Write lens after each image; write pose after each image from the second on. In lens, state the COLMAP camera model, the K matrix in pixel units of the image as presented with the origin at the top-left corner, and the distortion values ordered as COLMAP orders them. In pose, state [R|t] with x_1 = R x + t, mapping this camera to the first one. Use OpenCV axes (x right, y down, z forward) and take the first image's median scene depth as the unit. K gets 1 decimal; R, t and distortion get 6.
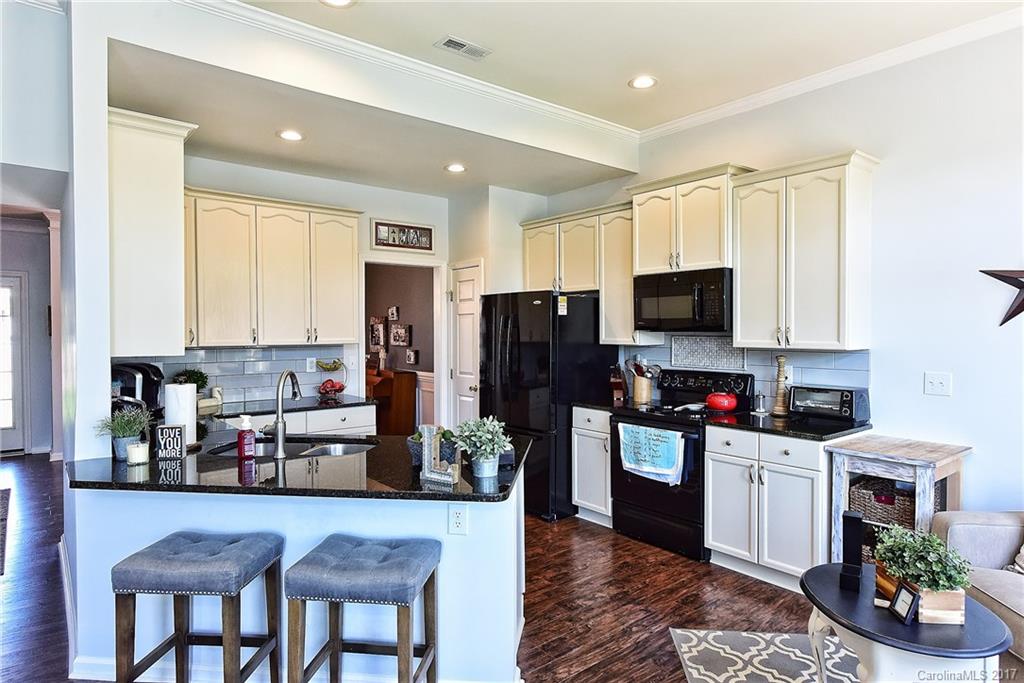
lens RADIAL K [[603.8, 0, 516.3], [0, 603.8, 336.8], [0, 0, 1]] dist [-0.009830, -0.001279]
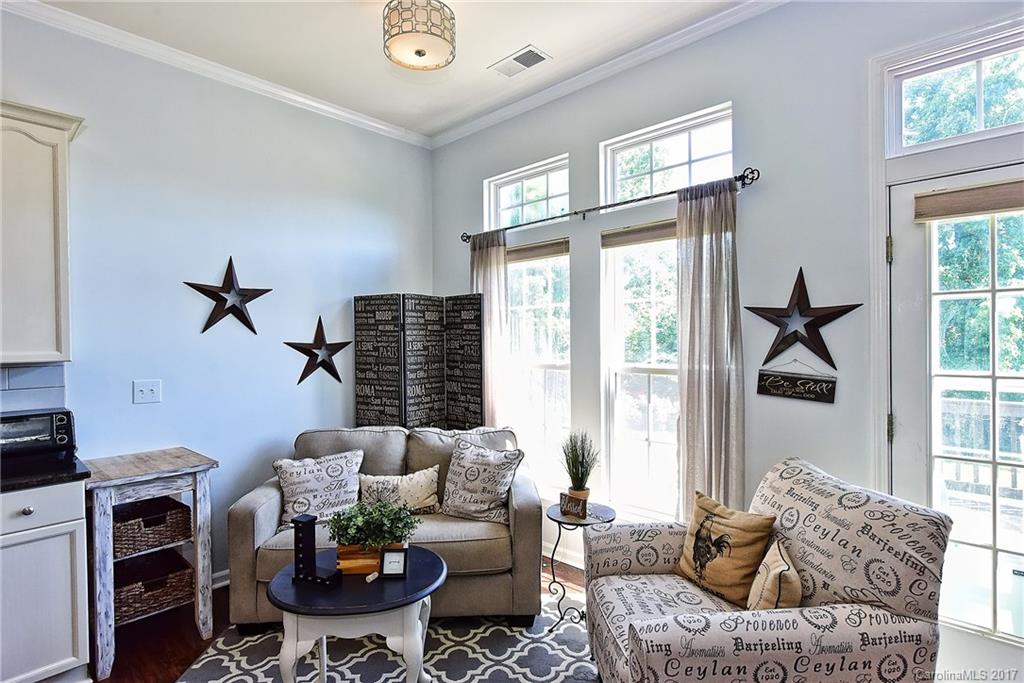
lens RADIAL K [[517.0, 0, 513.1], [0, 517.0, 340.0], [0, 0, 1]] dist [0.002569, -0.000130]
pose [[-0.141473, -0.004582, 0.989931, -0.214081], [0.022104, 0.999725, 0.007786, 0.000887], [-0.989695, 0.022983, -0.141333, 0.500789]]
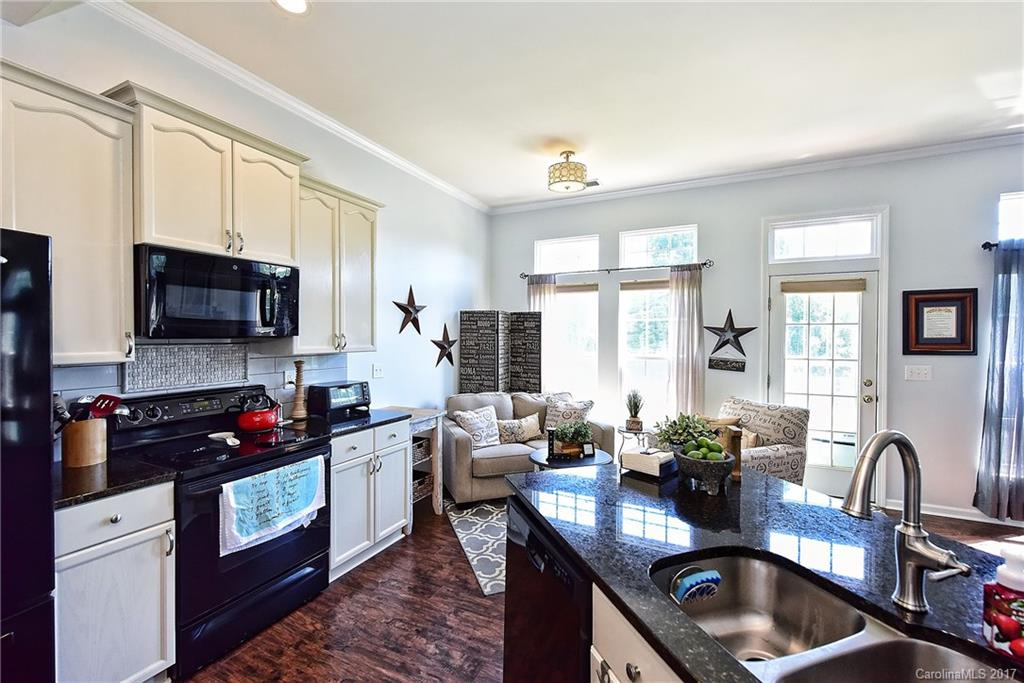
lens RADIAL K [[426.7, 0, 518.0], [0, 426.7, 342.1], [0, 0, 1]] dist [0.001444, -0.000091]
pose [[-0.427122, -0.018757, 0.903999, -0.433480], [0.004041, 0.999735, 0.022652, -0.017860], [-0.904185, 0.013329, -0.426934, 1.102525]]
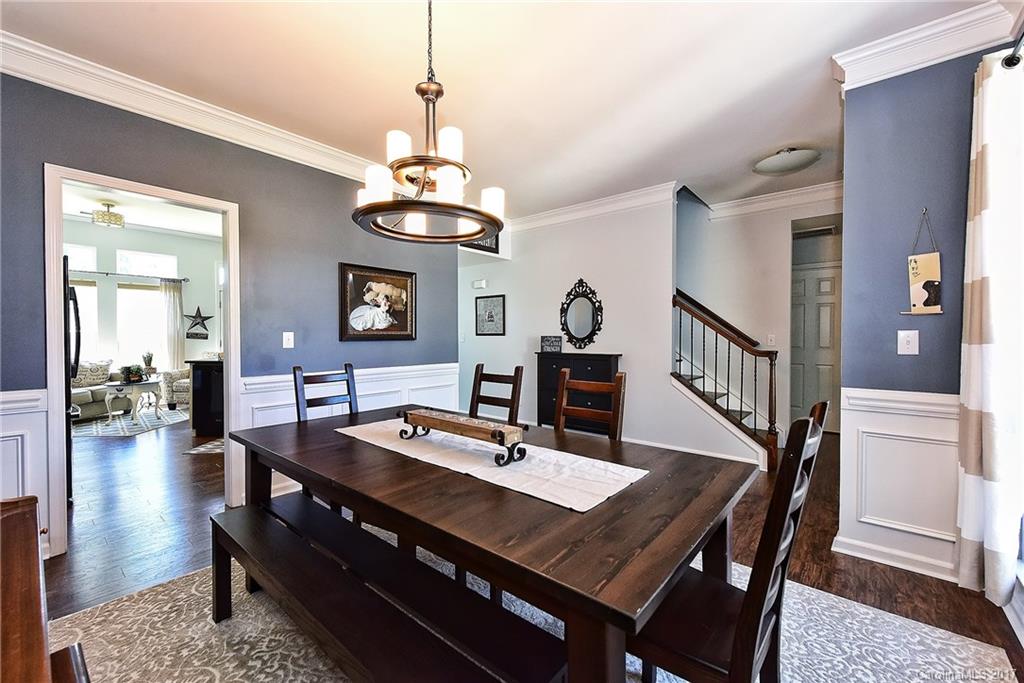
lens RADIAL K [[426.7, 0, 517.8], [0, 426.7, 343.6], [0, 0, 1]] dist [0.001444, -0.000091]
pose [[-0.985330, -0.009275, -0.170410, -0.882726], [-0.015329, 0.999296, 0.034247, 0.014830], [0.169972, 0.036357, -0.984778, 2.589234]]
